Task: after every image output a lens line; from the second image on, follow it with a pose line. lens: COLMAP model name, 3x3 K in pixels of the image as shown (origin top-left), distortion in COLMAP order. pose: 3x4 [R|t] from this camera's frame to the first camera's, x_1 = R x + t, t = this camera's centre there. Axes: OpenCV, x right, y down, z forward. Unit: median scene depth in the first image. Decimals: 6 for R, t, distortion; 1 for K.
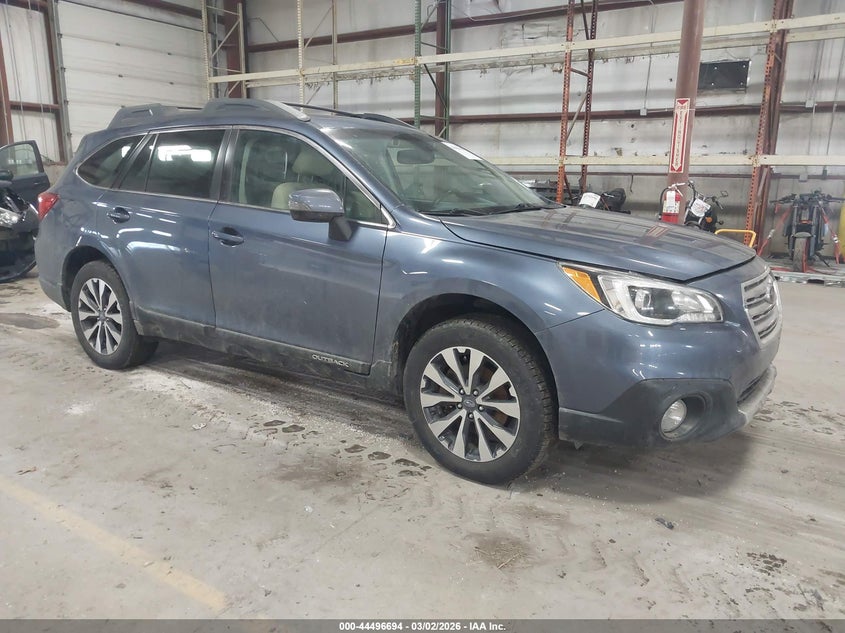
lens RADIAL K [[672.7, 0, 426.0], [0, 672.7, 314.3], [0, 0, 1]] dist [0.030071, -0.004233]
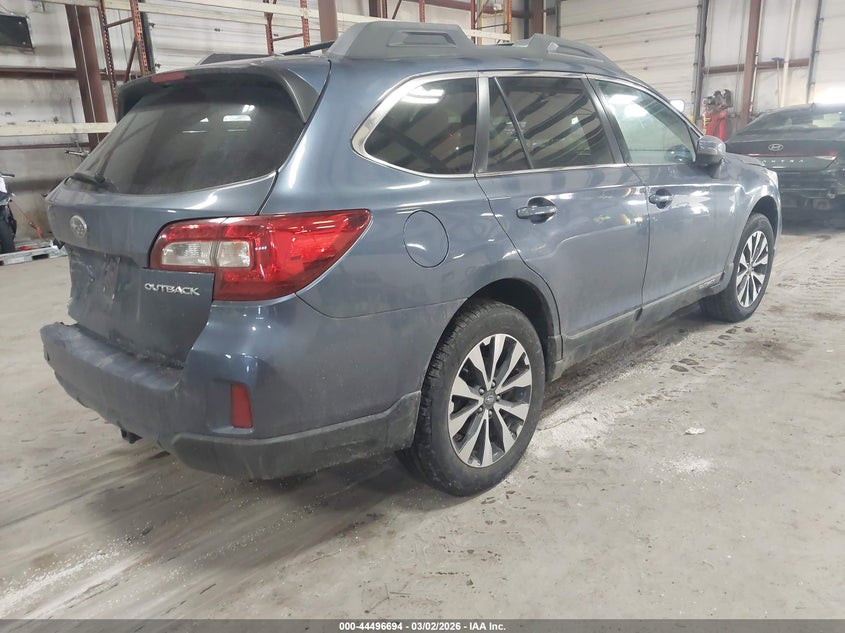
lens RADIAL K [[672.7, 0, 425.9], [0, 672.7, 319.2], [0, 0, 1]] dist [0.030071, -0.004233]
pose [[0.126427, -0.281614, 0.951162, -1.271734], [0.244012, 0.938223, 0.245350, -0.268058], [-0.961496, 0.201076, 0.187334, 1.184399]]
